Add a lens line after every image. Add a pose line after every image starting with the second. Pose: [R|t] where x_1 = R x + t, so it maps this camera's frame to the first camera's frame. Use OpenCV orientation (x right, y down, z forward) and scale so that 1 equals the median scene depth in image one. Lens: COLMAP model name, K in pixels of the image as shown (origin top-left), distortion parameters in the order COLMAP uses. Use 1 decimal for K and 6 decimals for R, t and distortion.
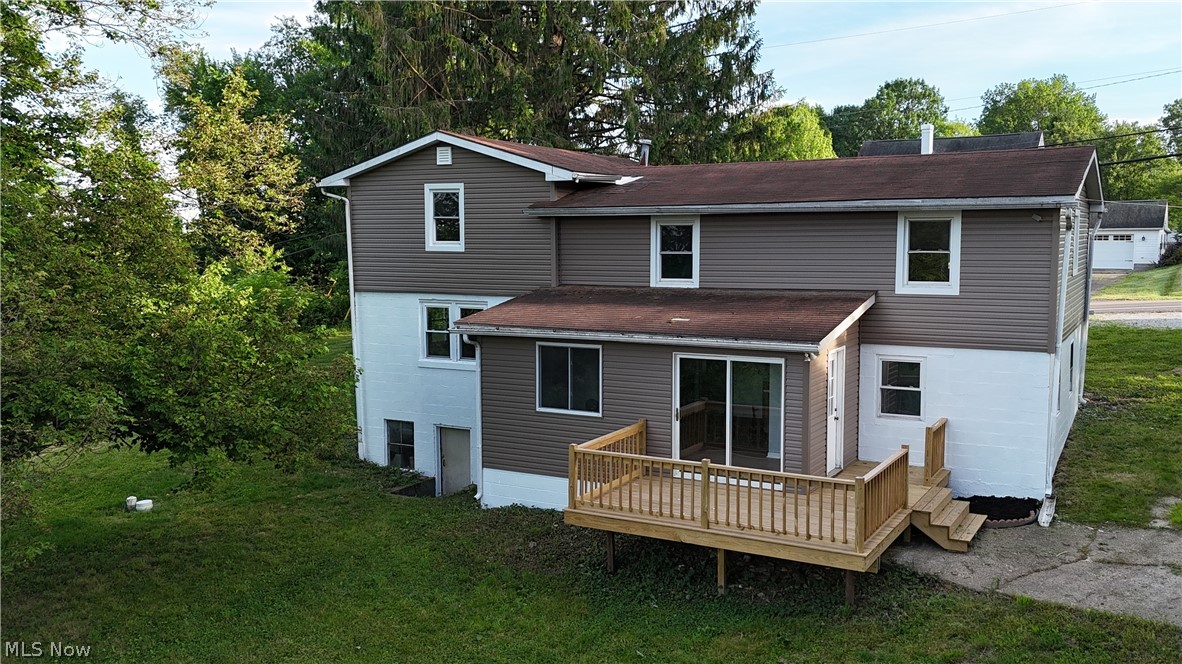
lens RADIAL K [[1035.6, 0, 591.0], [0, 1035.6, 332.0], [0, 0, 1]] dist [0.050775, -0.006866]
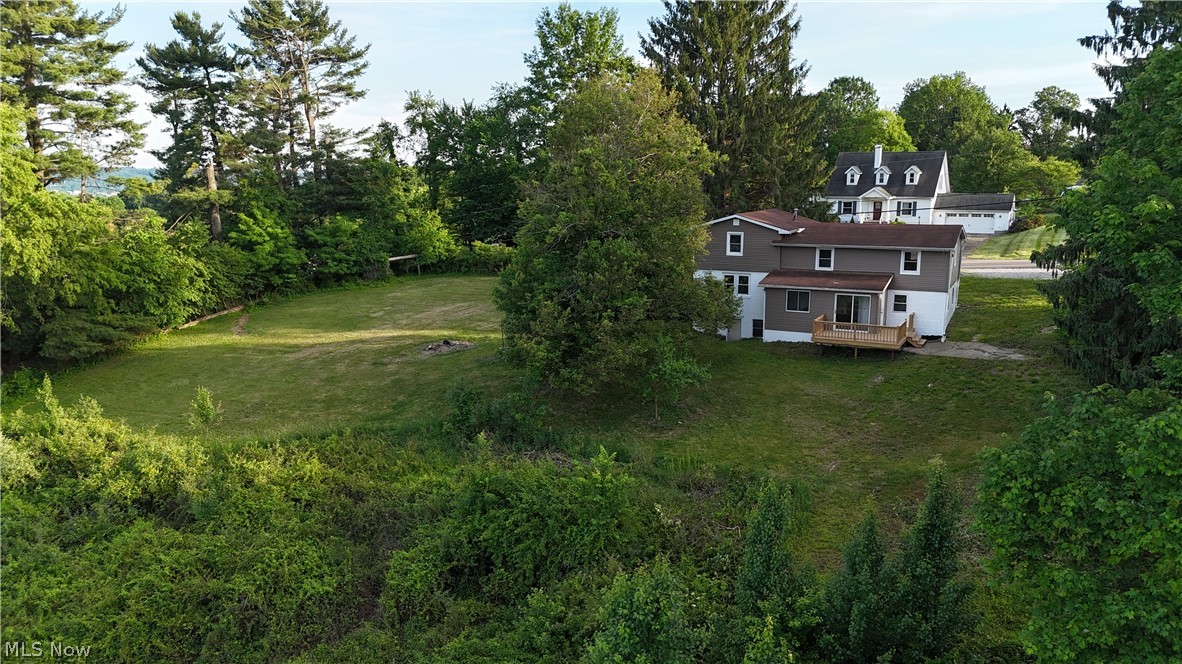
lens RADIAL K [[883.0, 0, 591.0], [0, 883.0, 332.0], [0, 0, 1]] dist [0.052759, -0.002825]
pose [[0.999376, -0.006132, 0.034795, -0.688669], [0.003079, 0.996193, 0.087123, -0.091159], [-0.035197, -0.086961, 0.995590, -1.563349]]
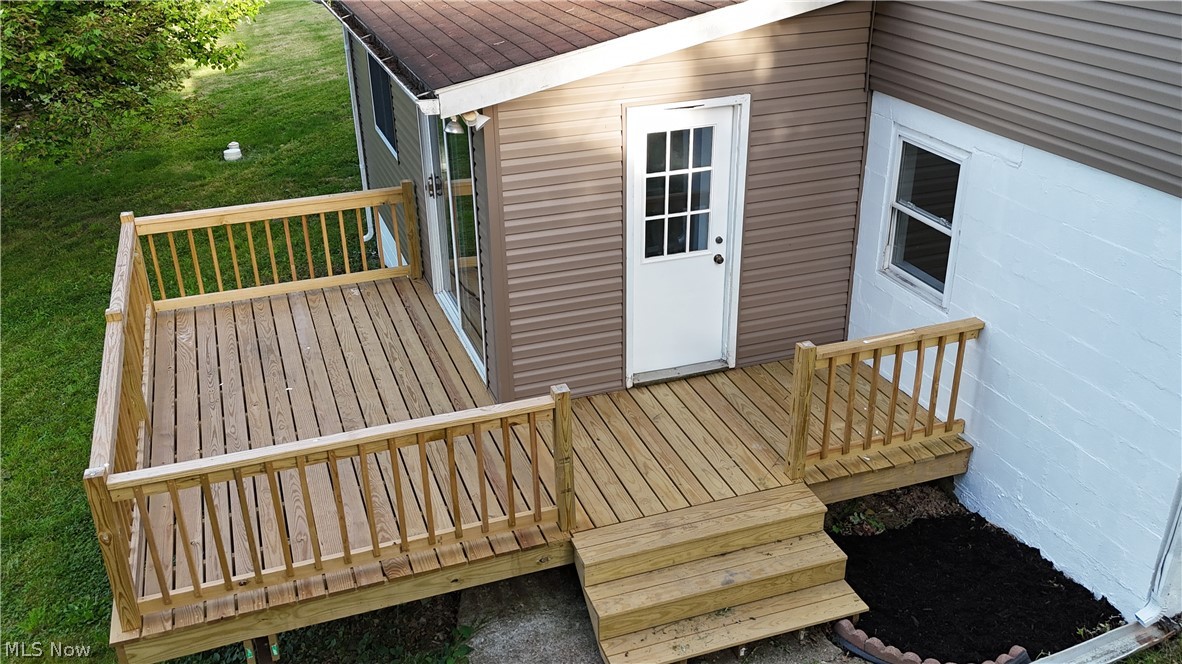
lens RADIAL K [[1035.6, 0, 591.0], [0, 1035.6, 332.0], [0, 0, 1]] dist [0.050775, -0.006866]
pose [[0.744141, 0.277658, -0.607586, 0.411938], [-0.038295, 0.925763, 0.376159, -0.045386], [0.666925, -0.256648, 0.699531, 0.562871]]
